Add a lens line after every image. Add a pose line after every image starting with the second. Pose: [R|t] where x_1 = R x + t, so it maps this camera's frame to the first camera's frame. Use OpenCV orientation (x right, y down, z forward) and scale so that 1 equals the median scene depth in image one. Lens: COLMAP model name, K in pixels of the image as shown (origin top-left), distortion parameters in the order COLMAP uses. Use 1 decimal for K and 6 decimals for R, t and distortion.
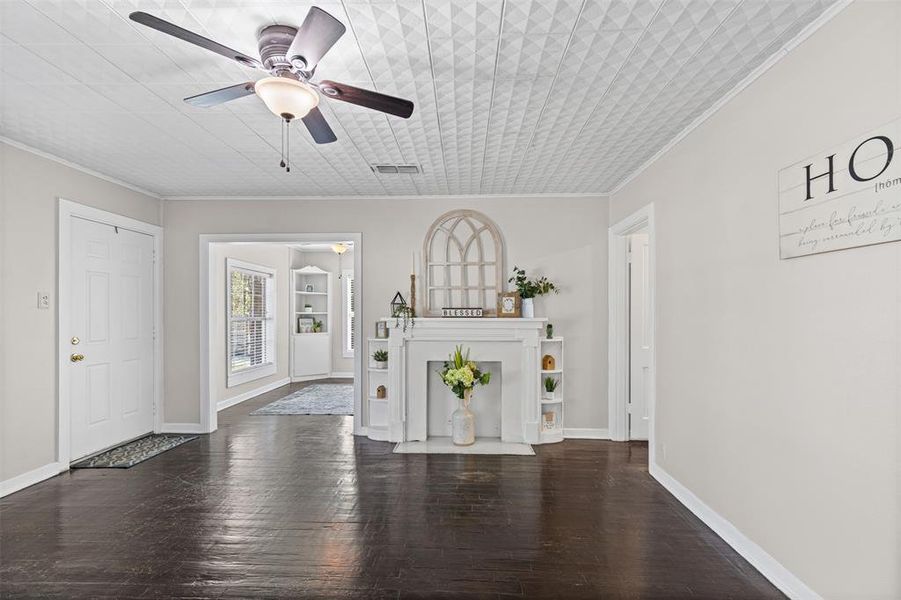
lens RADIAL K [[407.3, 0, 450.8], [0, 407.3, 316.5], [0, 0, 1]] dist [0.005254, -0.001373]
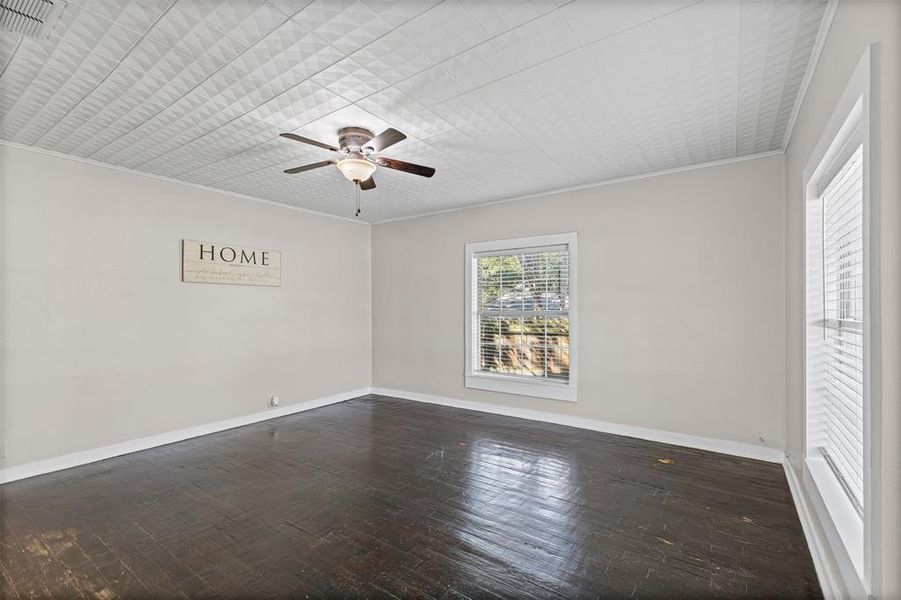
lens RADIAL K [[407.3, 0, 449.3], [0, 407.3, 303.8], [0, 0, 1]] dist [0.005254, -0.001373]
pose [[-0.834176, 0.004145, 0.551482, -1.666719], [0.003541, 0.999991, -0.002159, -0.019427], [-0.551486, 0.000151, -0.834184, 2.244358]]
